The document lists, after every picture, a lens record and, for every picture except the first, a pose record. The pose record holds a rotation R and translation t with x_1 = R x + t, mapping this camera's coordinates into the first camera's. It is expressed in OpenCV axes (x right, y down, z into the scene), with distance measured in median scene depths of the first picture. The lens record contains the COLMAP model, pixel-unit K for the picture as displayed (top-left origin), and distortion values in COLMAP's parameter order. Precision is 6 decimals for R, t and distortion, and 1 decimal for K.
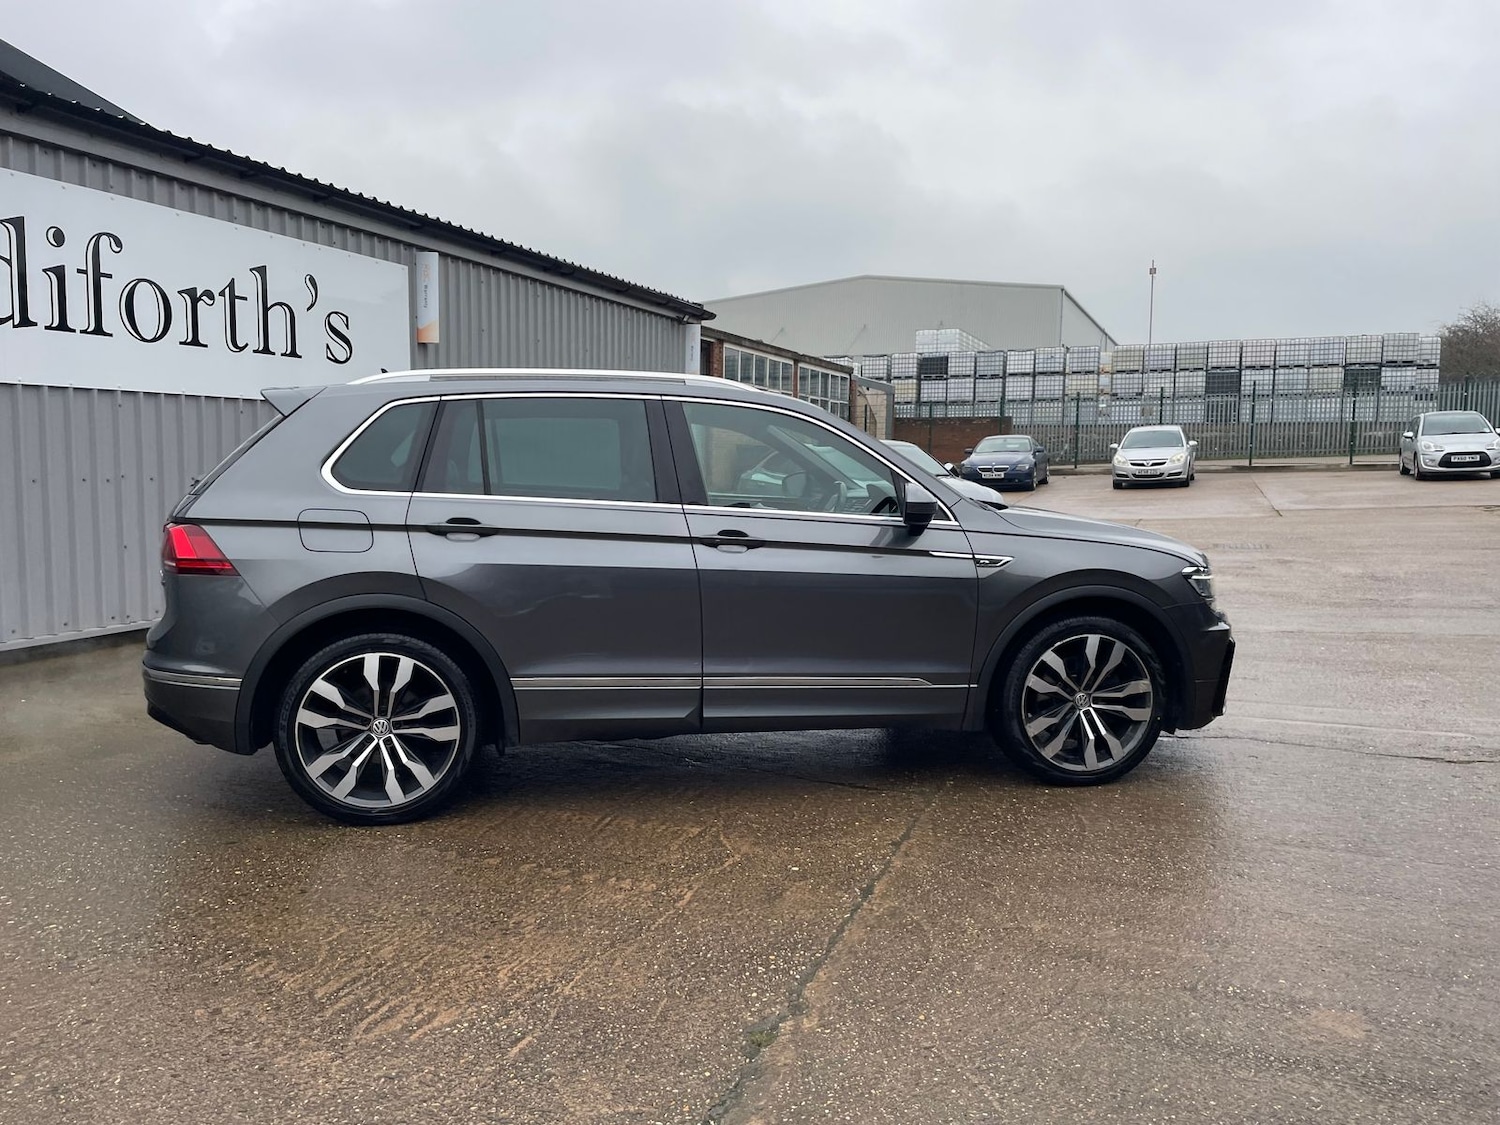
lens RADIAL K [[1141.2, 0, 758.5], [0, 1141.2, 564.2], [0, 0, 1]] dist [0.094109, -0.119653]
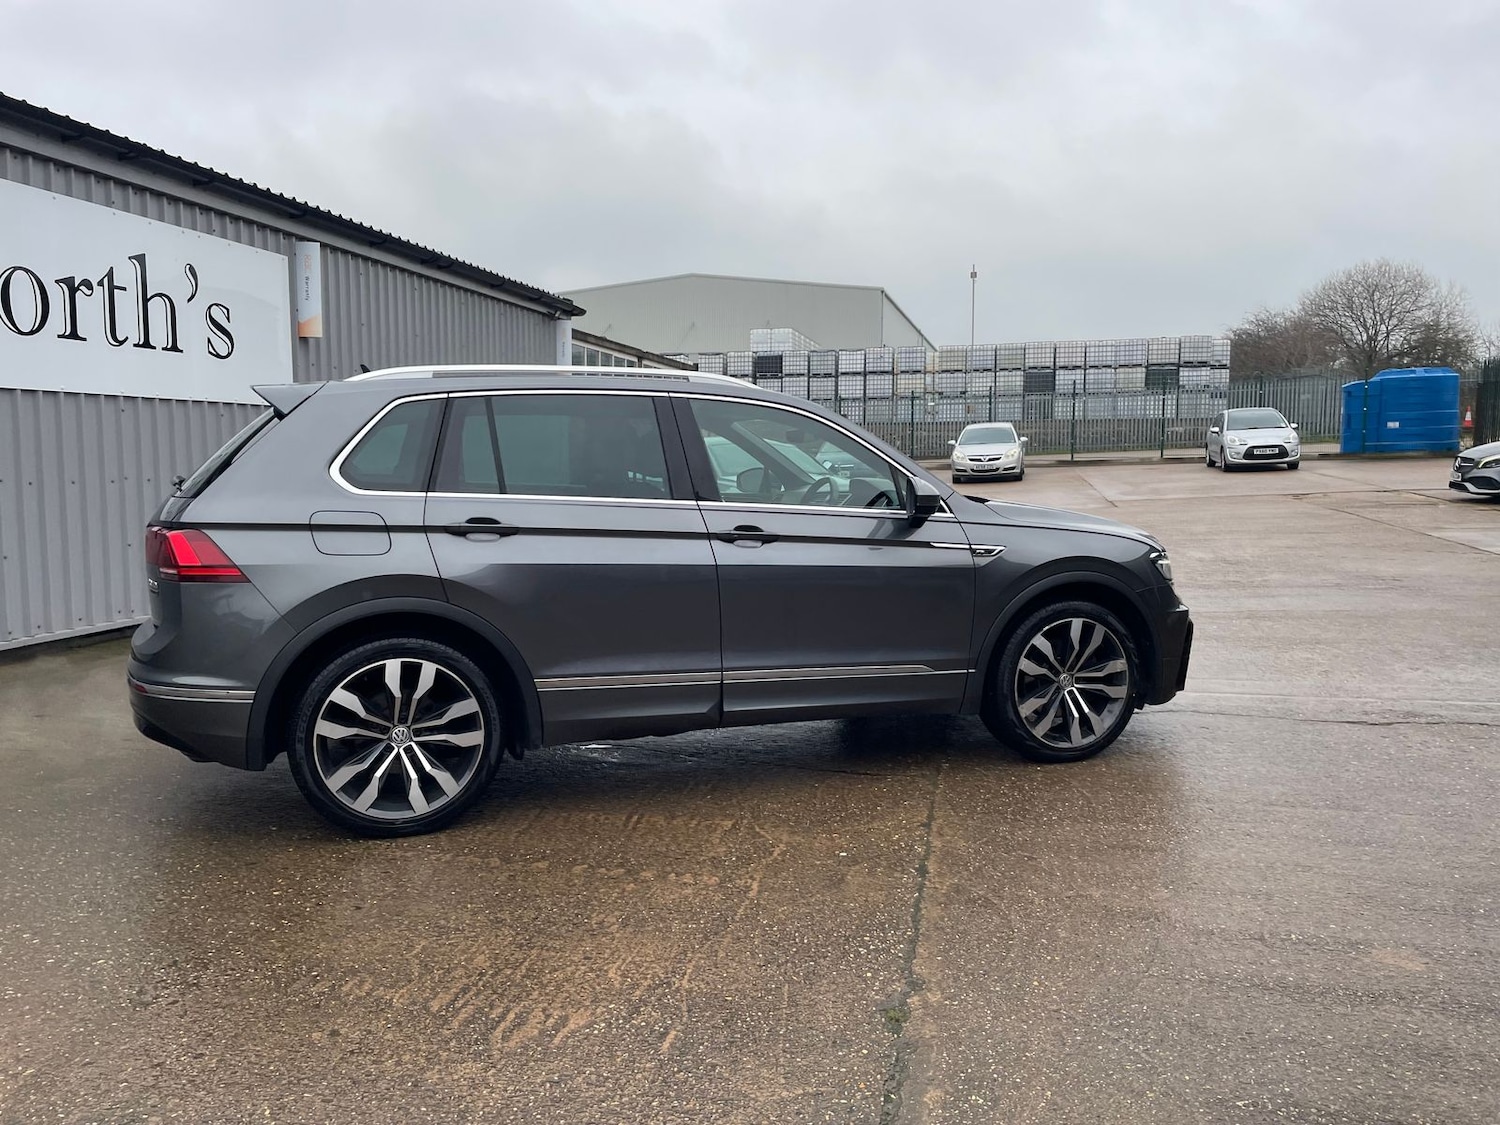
lens RADIAL K [[1141.2, 0, 758.1], [0, 1141.2, 563.2], [0, 0, 1]] dist [0.094109, -0.119653]
pose [[0.988387, -0.022796, 0.150237, -0.157601], [0.022651, 0.999740, 0.002674, 0.001061], [-0.150259, 0.000760, 0.988646, -0.001246]]
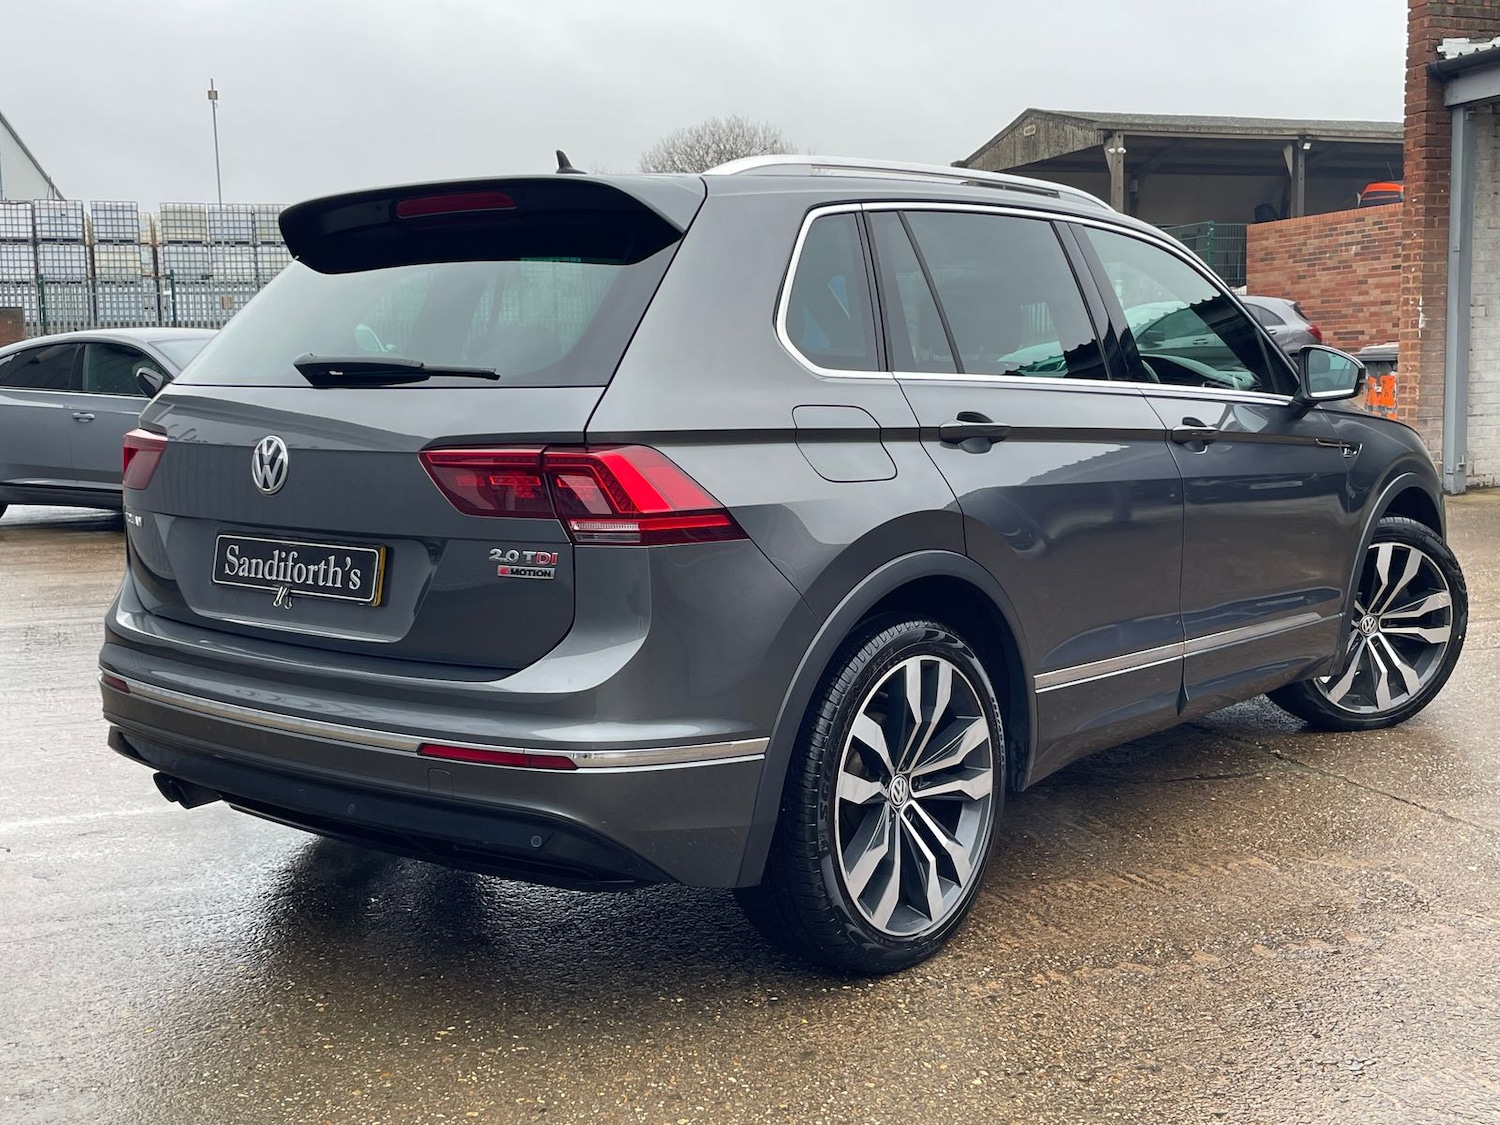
lens RADIAL K [[1681.3, 0, 752.1], [0, 1681.3, 547.8], [0, 0, 1]] dist [0.056467, 0.000000]
pose [[0.767423, -0.086809, 0.635237, -0.812142], [0.080986, 0.995980, 0.038269, -0.012373], [-0.636005, 0.022077, 0.771369, 0.375664]]
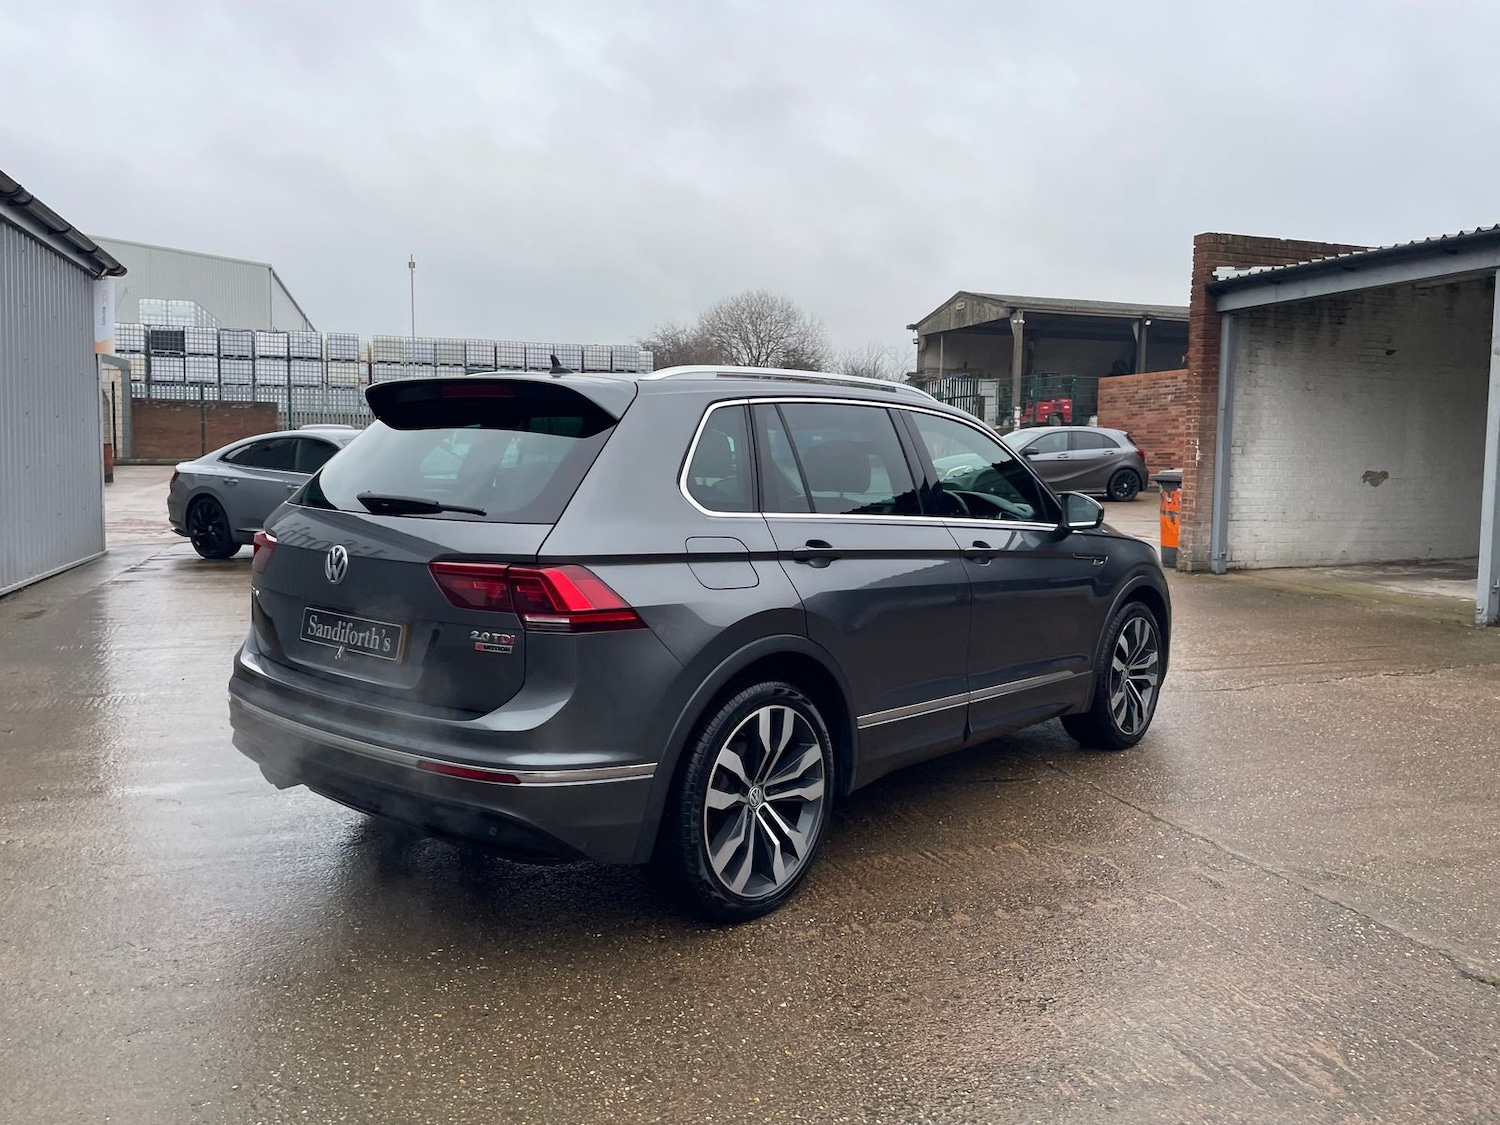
lens RADIAL K [[1141.2, 0, 755.2], [0, 1141.2, 542.3], [0, 0, 1]] dist [0.094109, -0.119653]
pose [[0.778077, -0.039983, 0.626895, -0.763377], [0.045970, 0.998921, 0.006655, -0.042798], [-0.626485, 0.023640, 0.779075, 0.321597]]
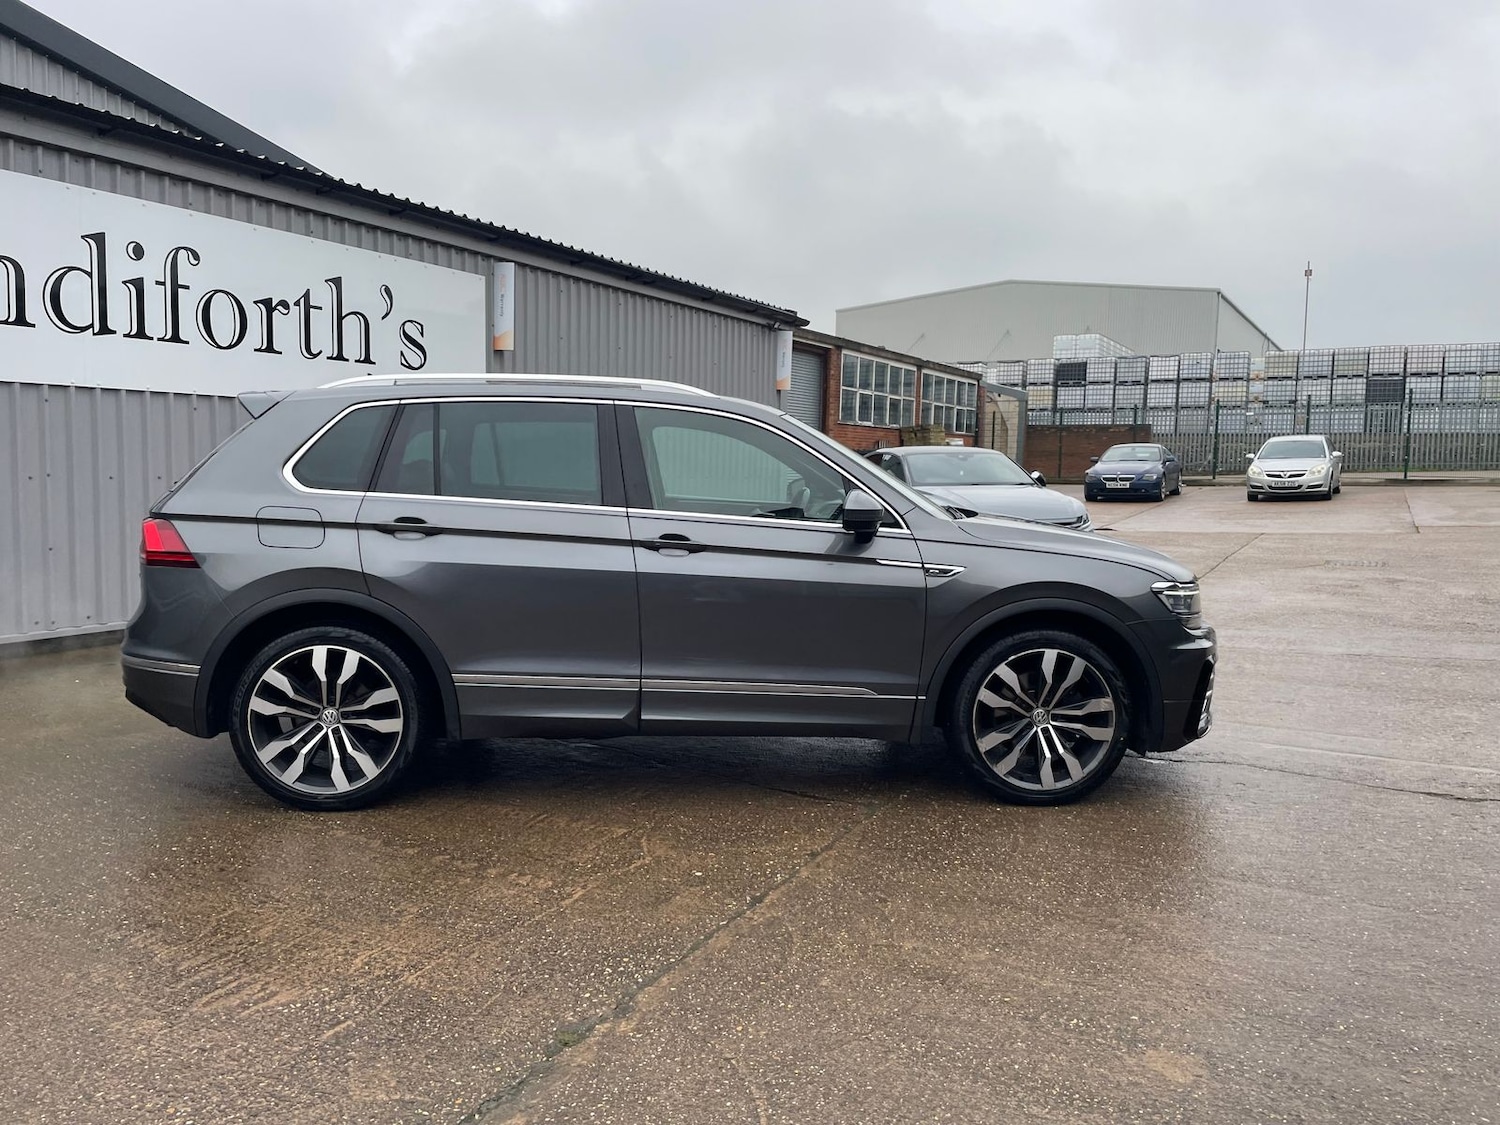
lens RADIAL K [[1141.2, 0, 758.2], [0, 1141.2, 559.7], [0, 0, 1]] dist [0.094109, -0.119653]
pose [[0.992164, 0.021422, -0.123091, 0.165556], [-0.022573, 0.999713, -0.007963, -0.000908], [0.122885, 0.010679, 0.992363, 0.009876]]
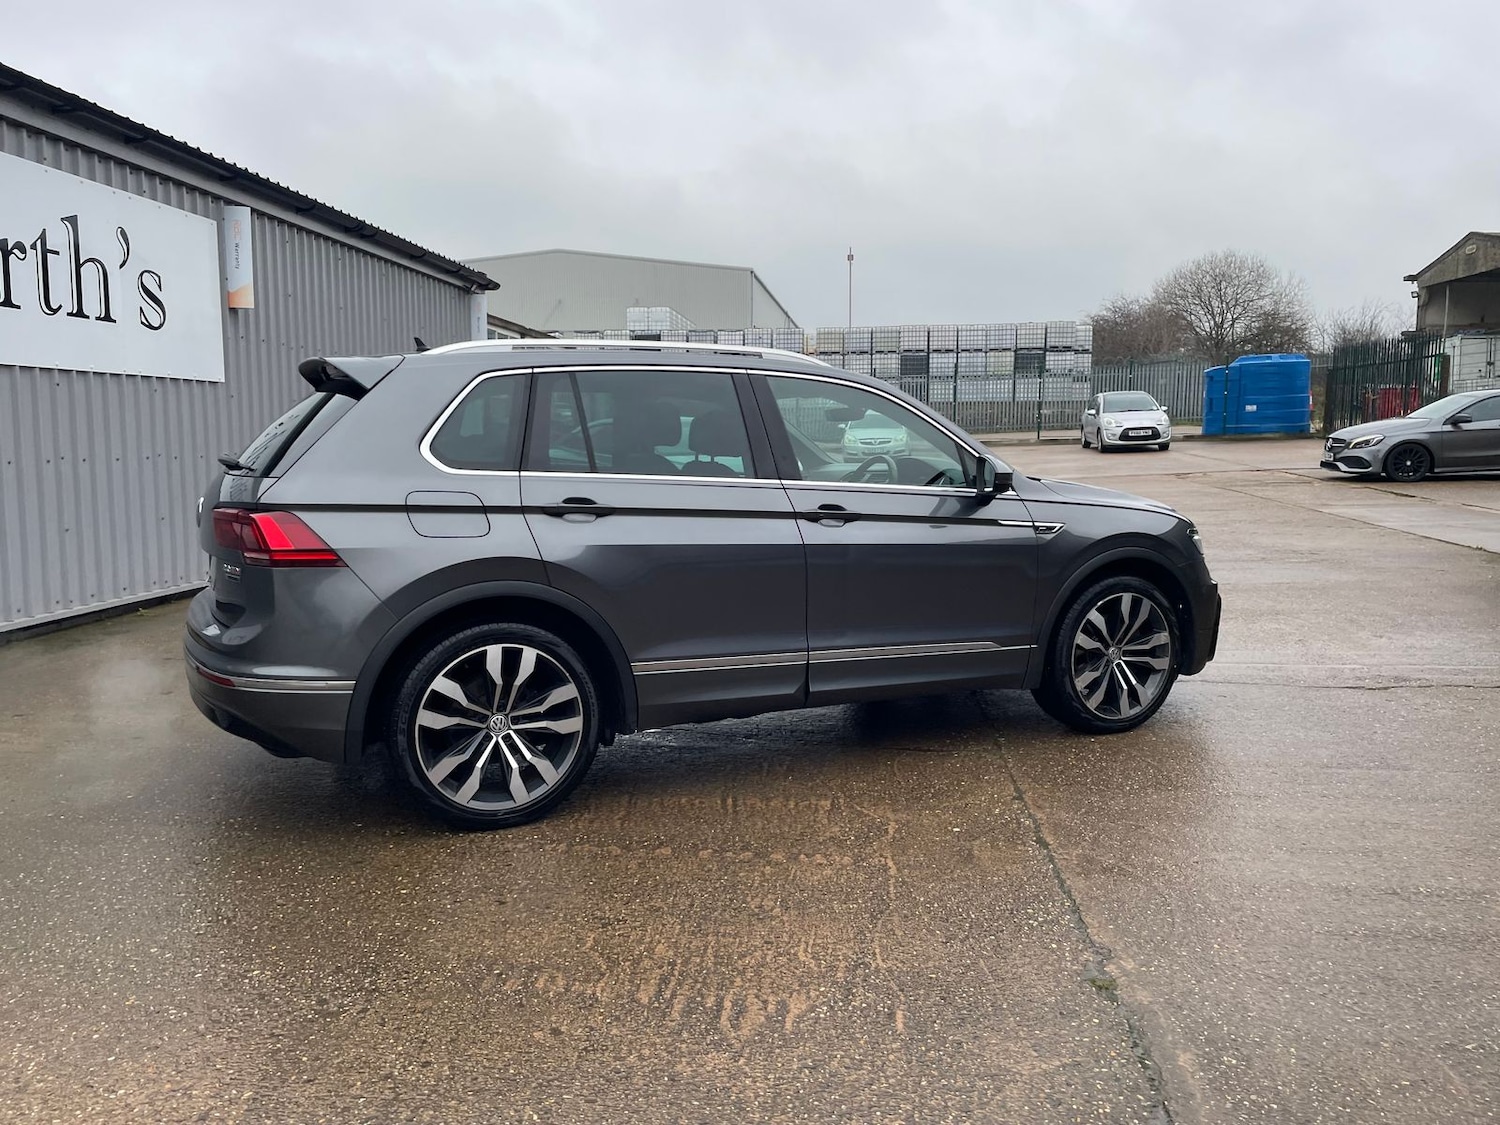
lens RADIAL K [[1141.2, 0, 758.6], [0, 1141.2, 566.2], [0, 0, 1]] dist [0.094109, -0.119653]
pose [[0.963290, -0.037327, 0.265855, -0.334469], [0.031811, 0.999181, 0.025024, -0.002416], [-0.266571, -0.015648, 0.963688, 0.045381]]
